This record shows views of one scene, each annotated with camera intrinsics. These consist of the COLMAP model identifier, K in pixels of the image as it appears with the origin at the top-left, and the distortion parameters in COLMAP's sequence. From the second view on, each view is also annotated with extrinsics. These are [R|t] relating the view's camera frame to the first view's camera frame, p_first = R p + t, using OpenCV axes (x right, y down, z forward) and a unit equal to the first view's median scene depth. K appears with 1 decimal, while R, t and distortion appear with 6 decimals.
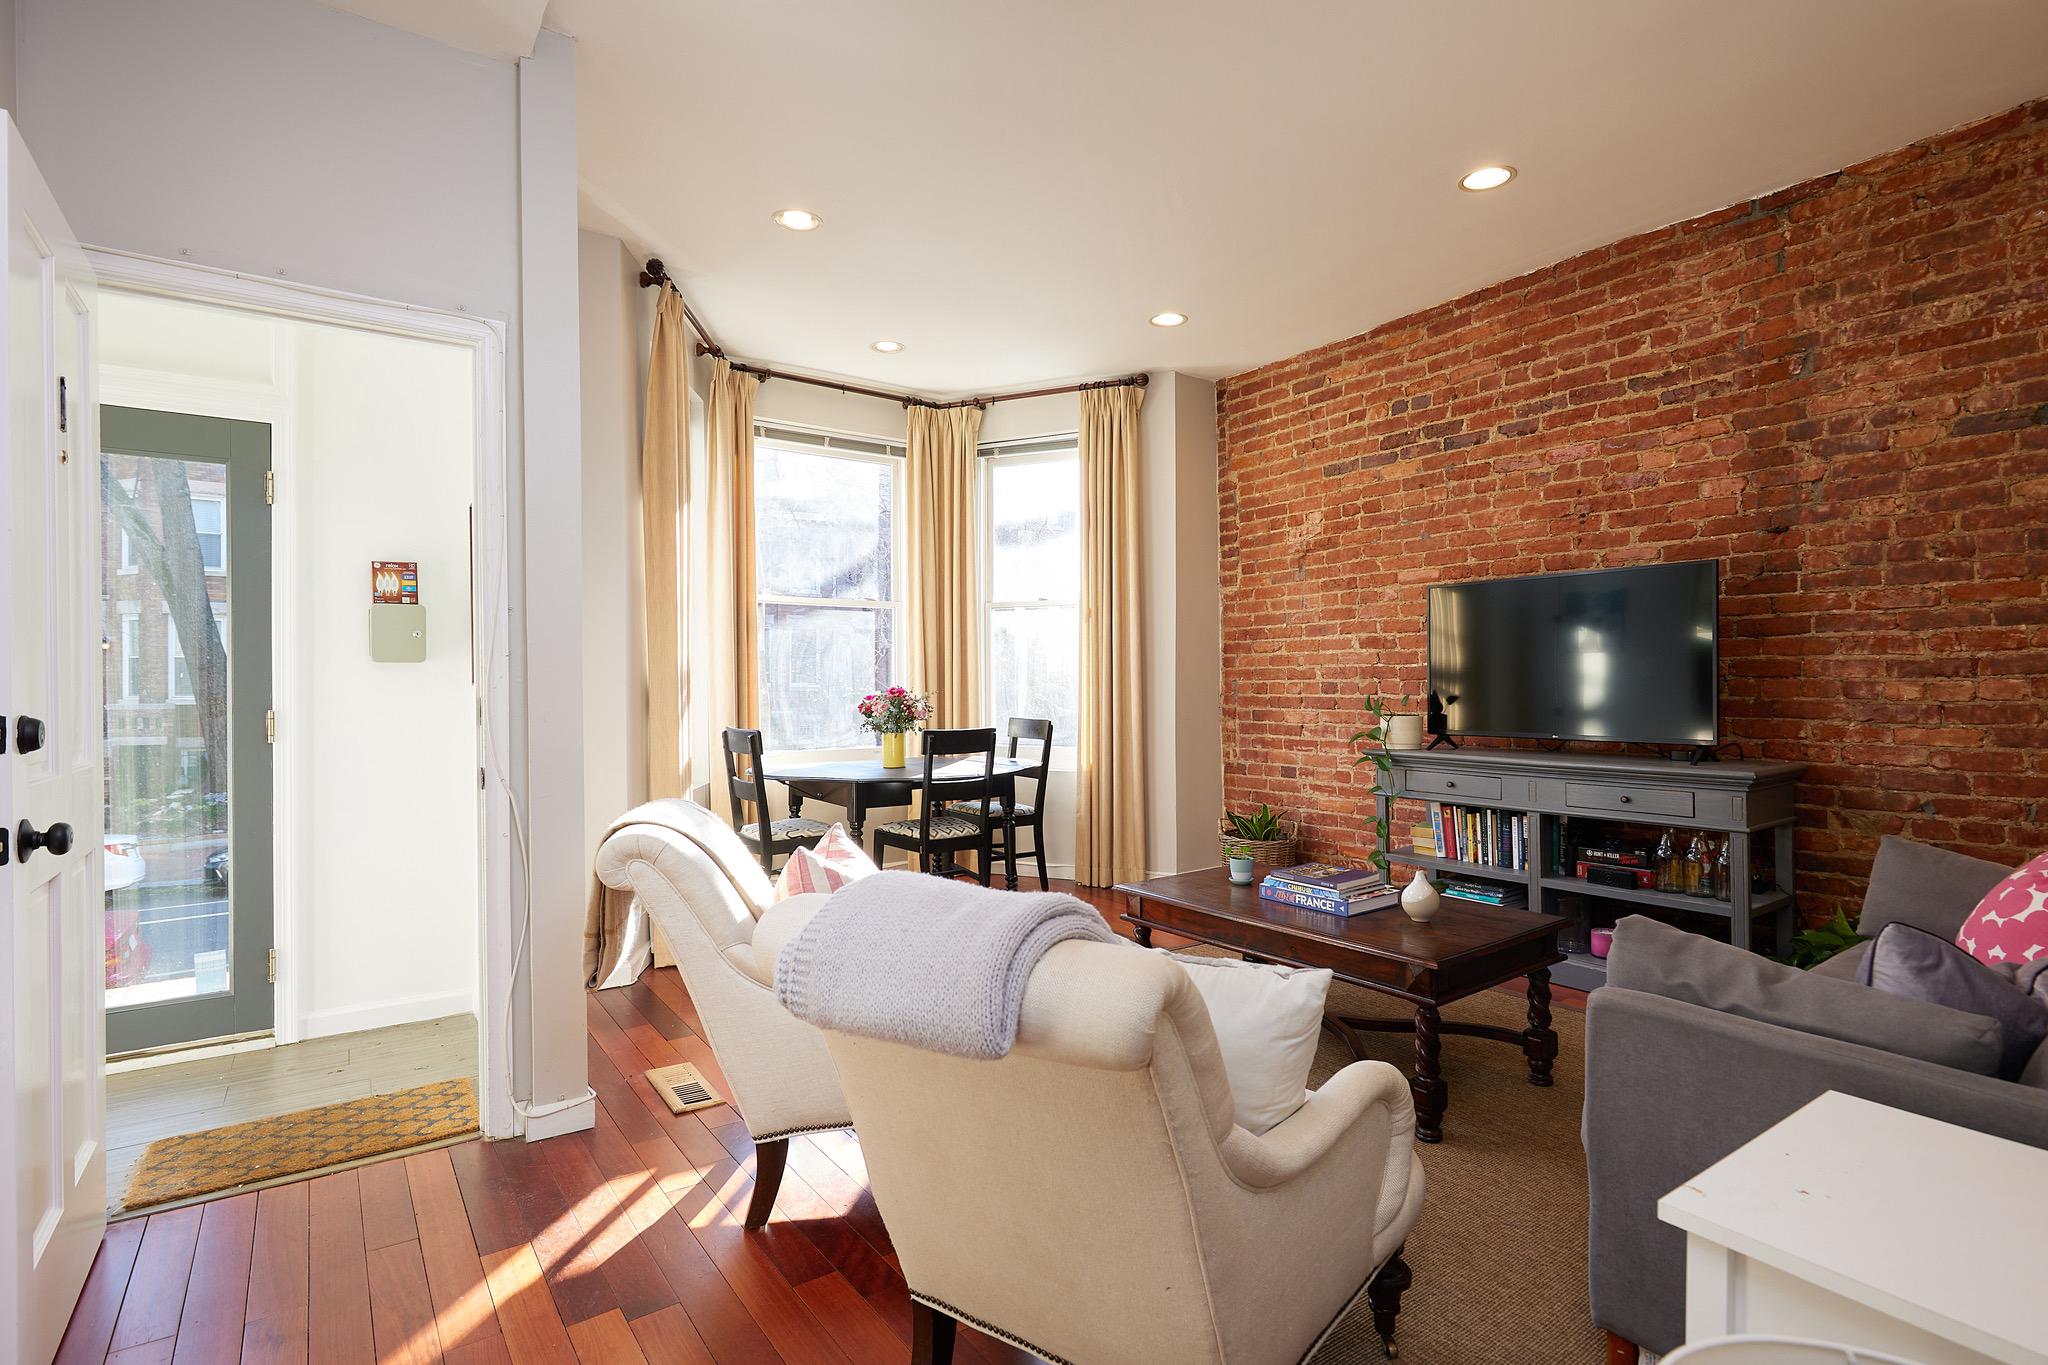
lens RADIAL K [[1005.1, 0, 1016.9], [0, 1005.1, 683.8], [0, 0, 1]] dist [0.016488, 0.000109]
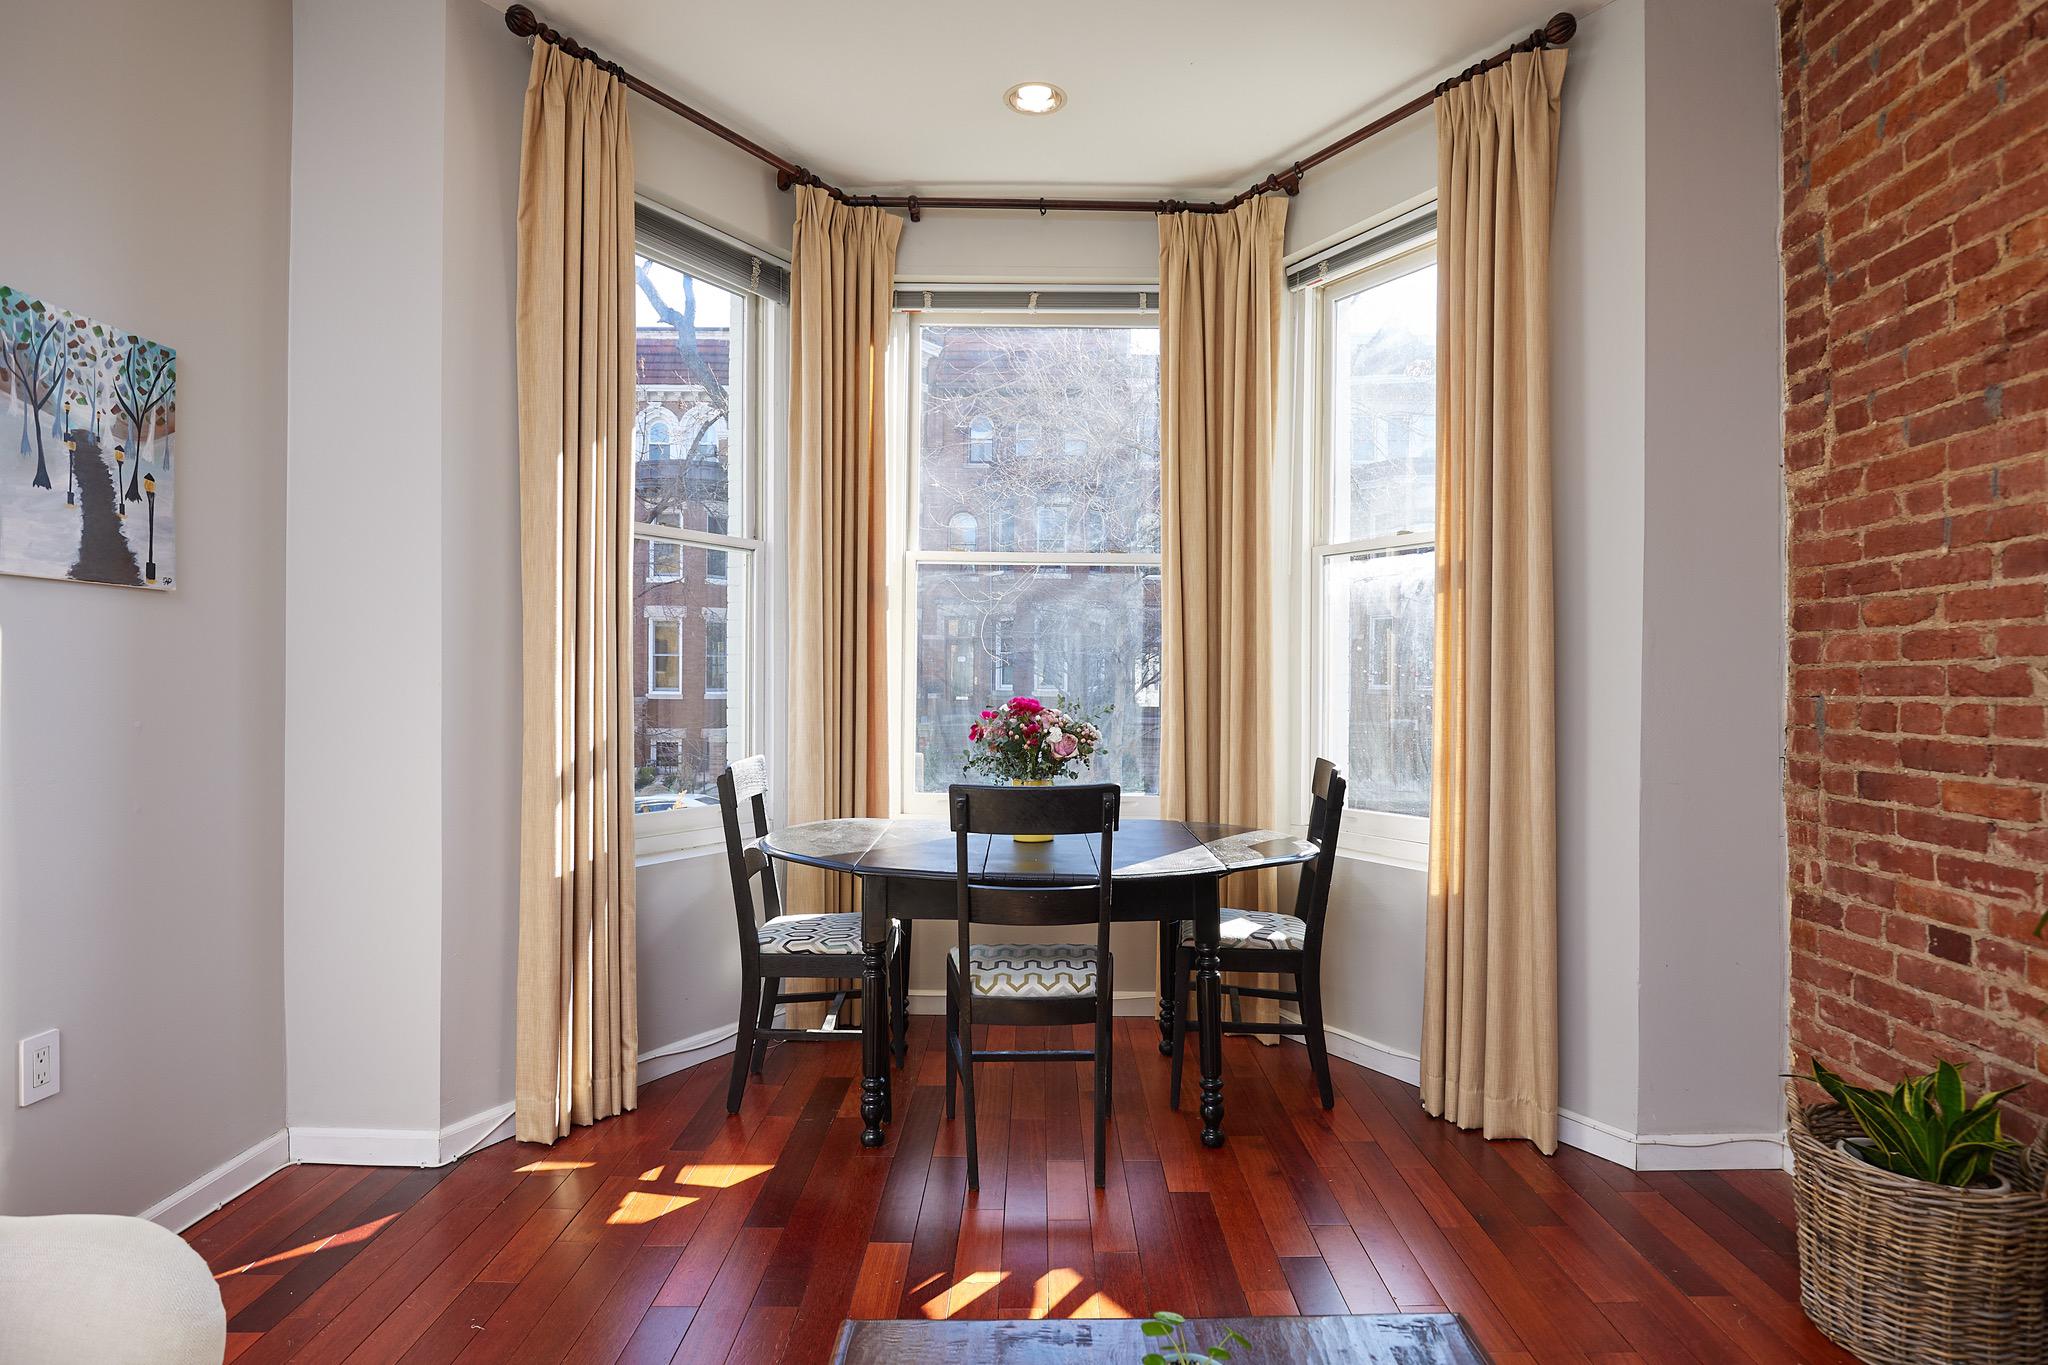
lens RADIAL K [[1124.6, 0, 1024.0], [0, 1124.6, 682.5], [0, 0, 1]] dist [-0.011727, 0.002163]
pose [[0.817489, 0.010717, -0.575845, 0.216600], [-0.012176, 0.999925, 0.001324, -0.005203], [0.575816, 0.005929, 0.817558, 0.444793]]
